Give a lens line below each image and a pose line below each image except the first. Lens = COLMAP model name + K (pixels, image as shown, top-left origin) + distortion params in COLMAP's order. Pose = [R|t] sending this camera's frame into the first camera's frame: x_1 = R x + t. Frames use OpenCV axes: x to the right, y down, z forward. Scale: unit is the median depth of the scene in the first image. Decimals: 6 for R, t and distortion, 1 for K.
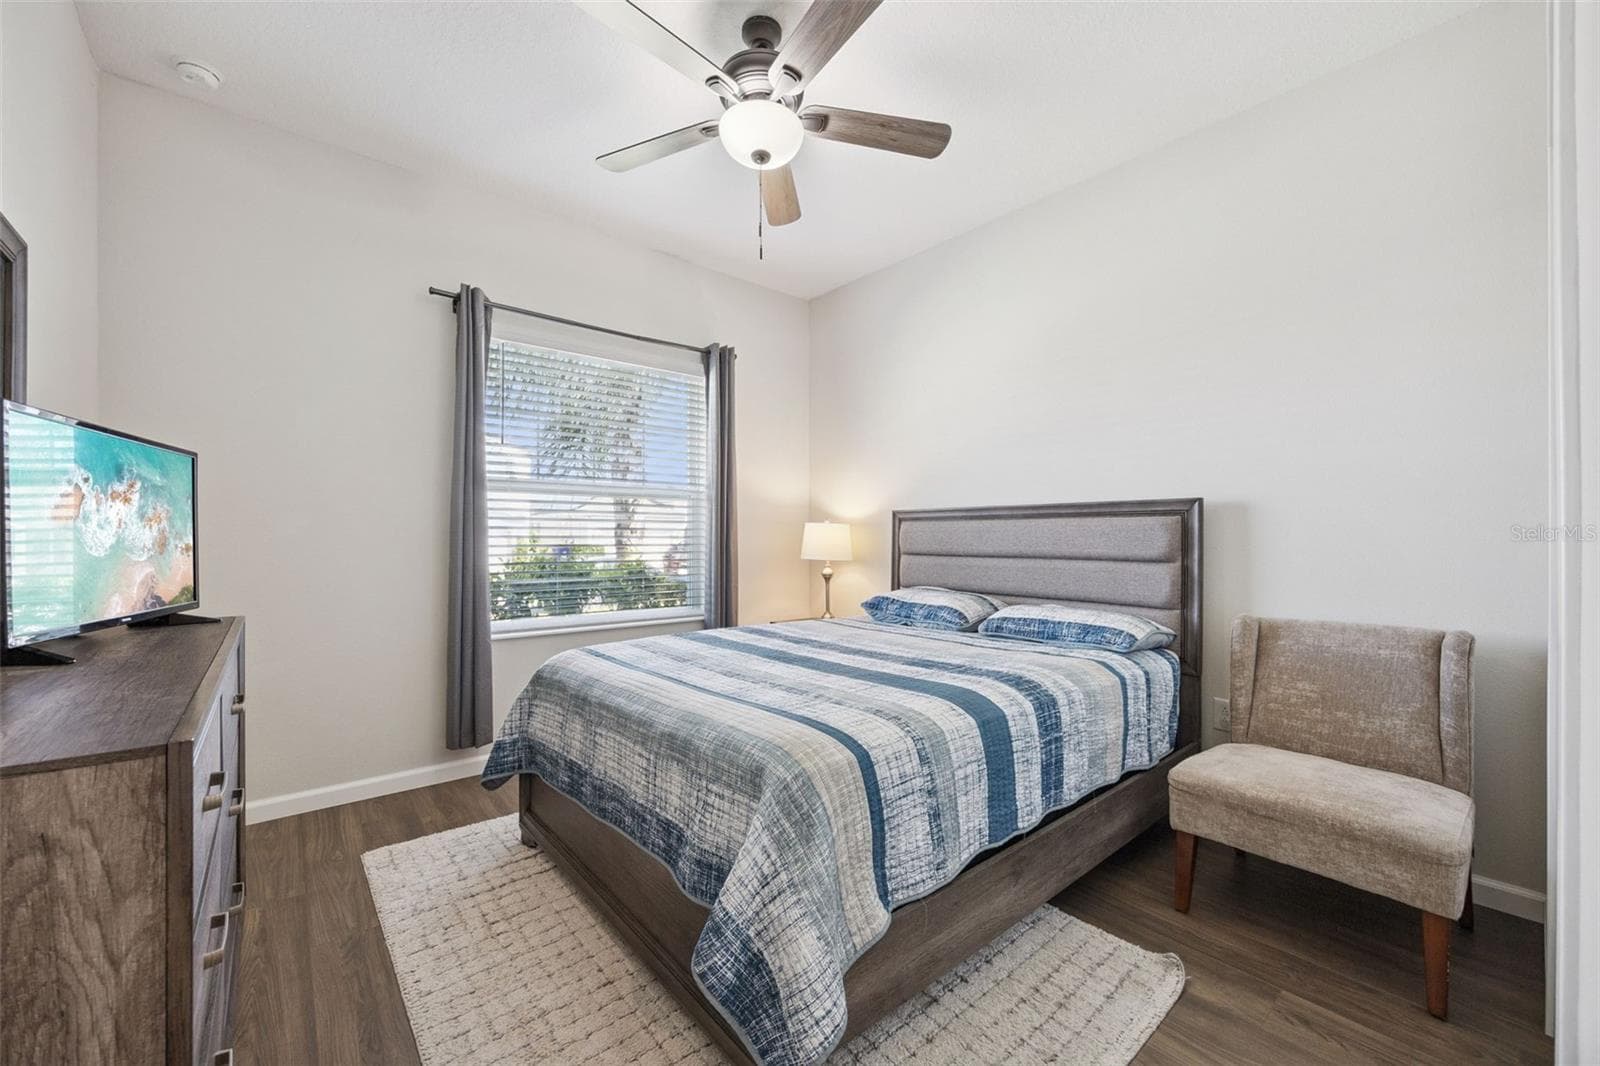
lens RADIAL K [[611.1, 0, 719.1], [0, 611.1, 537.2], [0, 0, 1]] dist [0.000007, -0.000020]
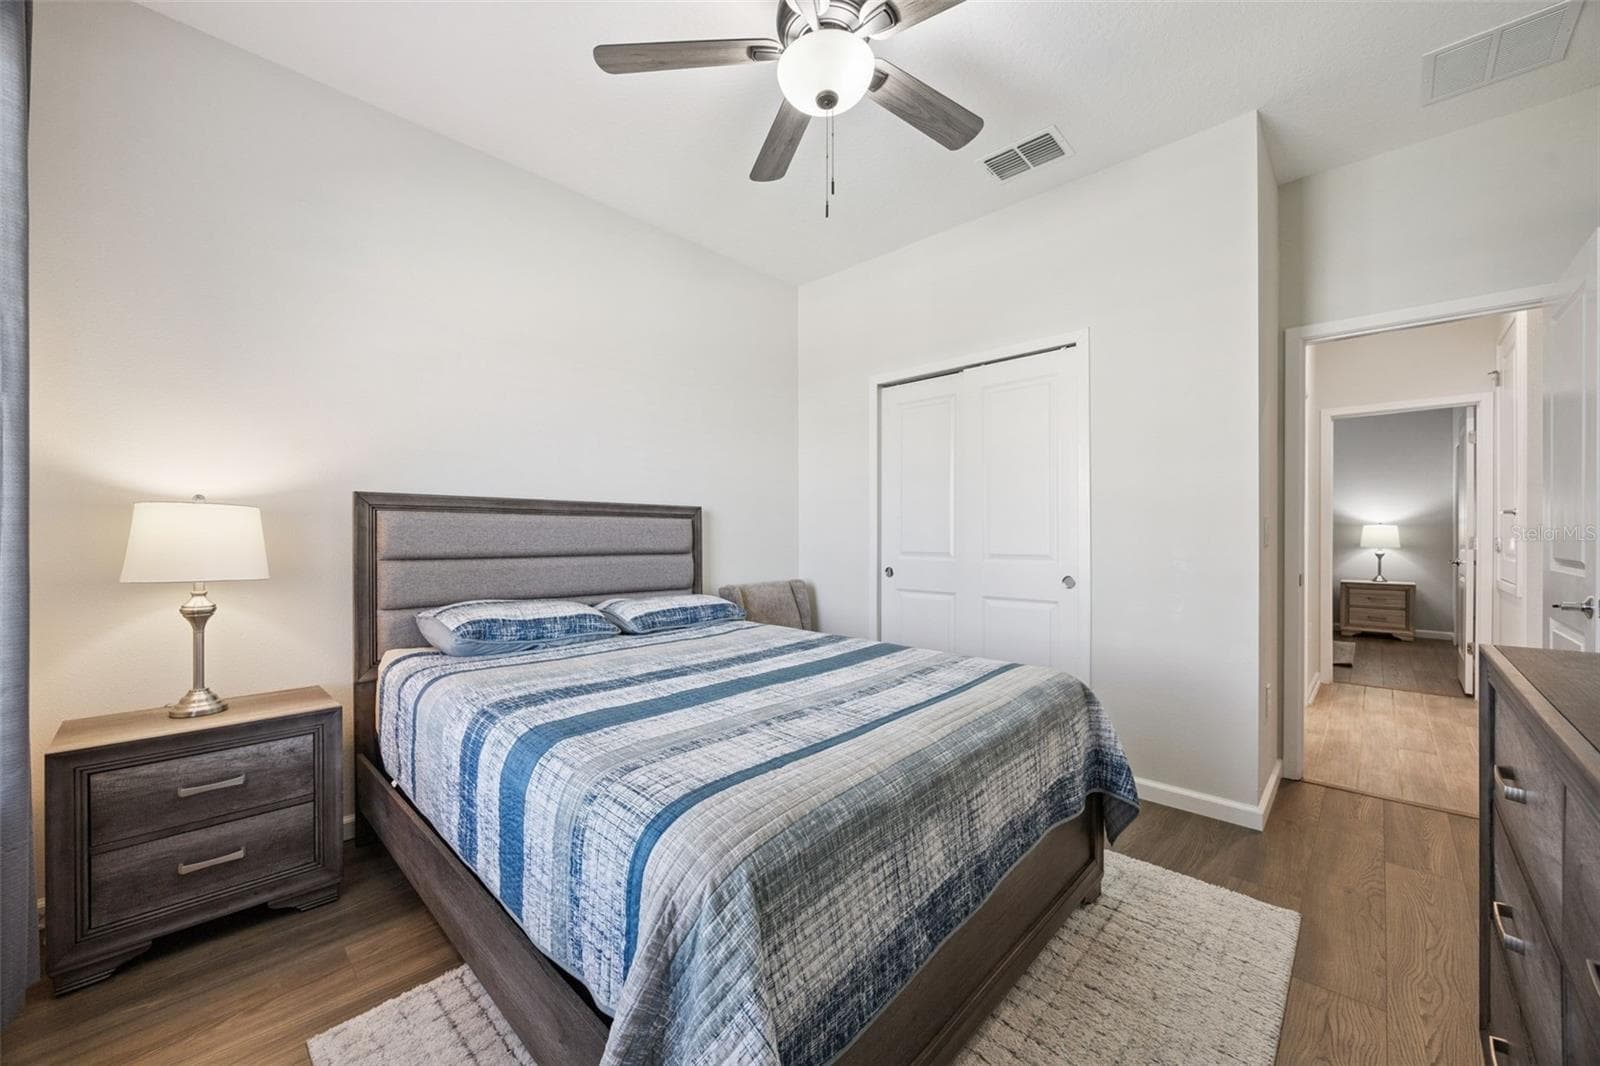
lens RADIAL K [[608.0, 0, 801.9], [0, 608.0, 534.3], [0, 0, 1]] dist [-0.000054, -0.000334]
pose [[-0.171607, -0.008948, 0.985125, -0.602943], [-0.008112, 0.999938, 0.007670, -0.012444], [-0.985132, -0.006675, -0.171669, 0.941949]]
